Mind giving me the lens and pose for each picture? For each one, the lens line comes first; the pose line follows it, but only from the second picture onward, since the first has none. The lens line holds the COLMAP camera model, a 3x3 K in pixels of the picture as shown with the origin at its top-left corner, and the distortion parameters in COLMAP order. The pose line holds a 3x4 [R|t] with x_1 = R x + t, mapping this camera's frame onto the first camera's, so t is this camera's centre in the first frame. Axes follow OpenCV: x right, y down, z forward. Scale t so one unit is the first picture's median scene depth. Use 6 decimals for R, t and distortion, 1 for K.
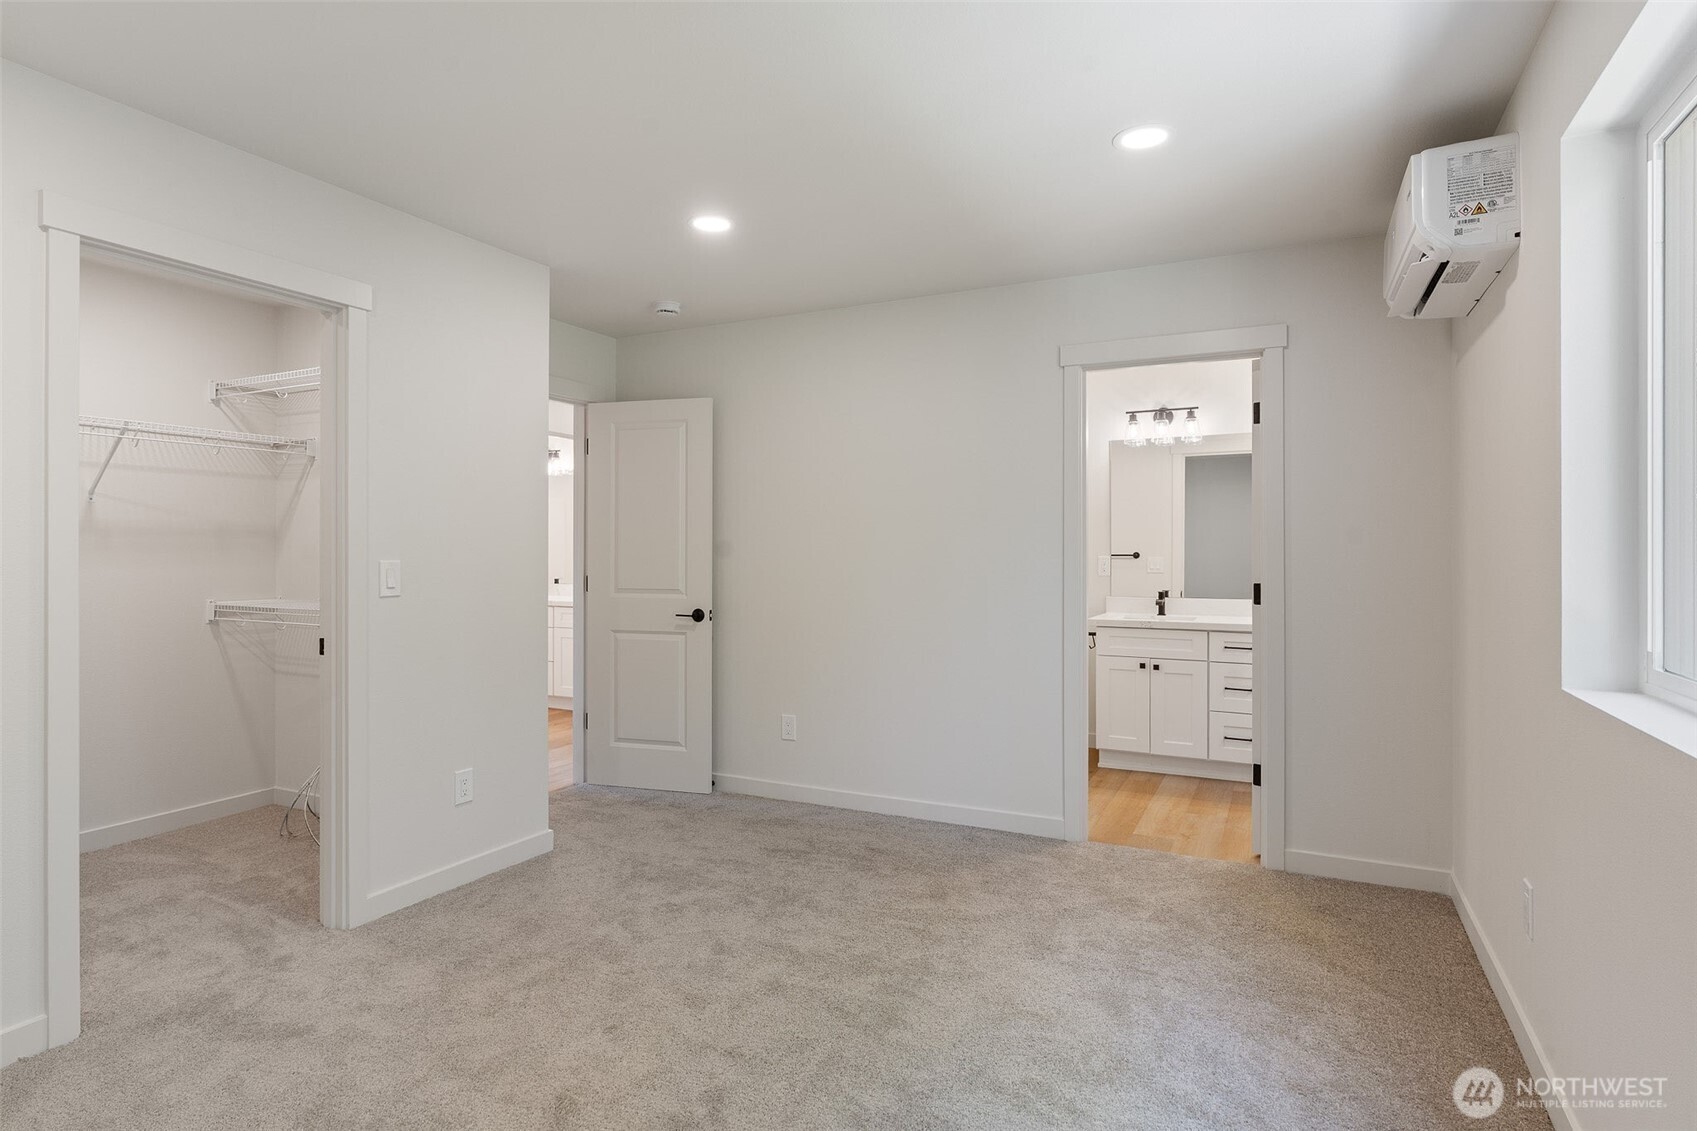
lens RADIAL K [[876.3, 0, 850.7], [0, 876.3, 563.2], [0, 0, 1]] dist [0.001742, 0.000072]
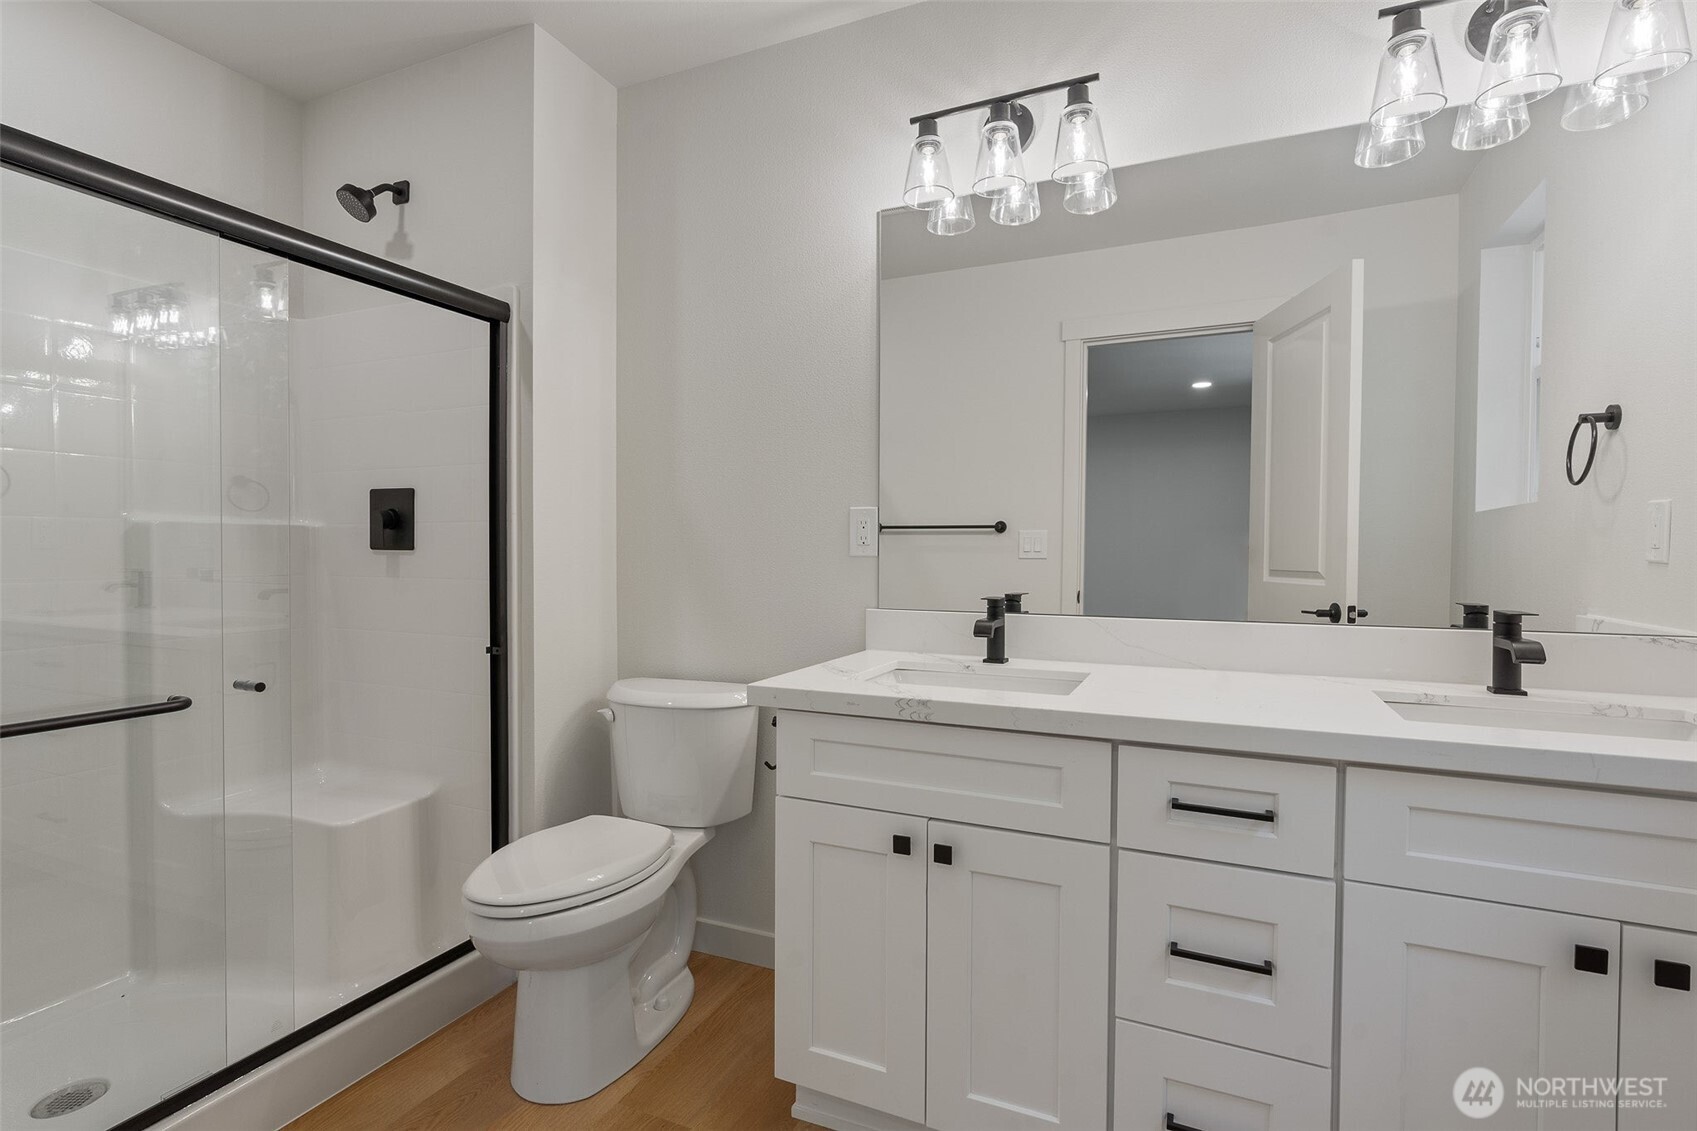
lens RADIAL K [[800.0, 0, 851.4], [0, 800.0, 572.2], [0, 0, 1]] dist [-0.002559, -0.000087]
pose [[0.998625, 0.007204, 0.051920, 0.281635], [-0.007993, 0.999855, 0.015005, 0.017394], [-0.051804, -0.015399, 0.998539, 0.680640]]
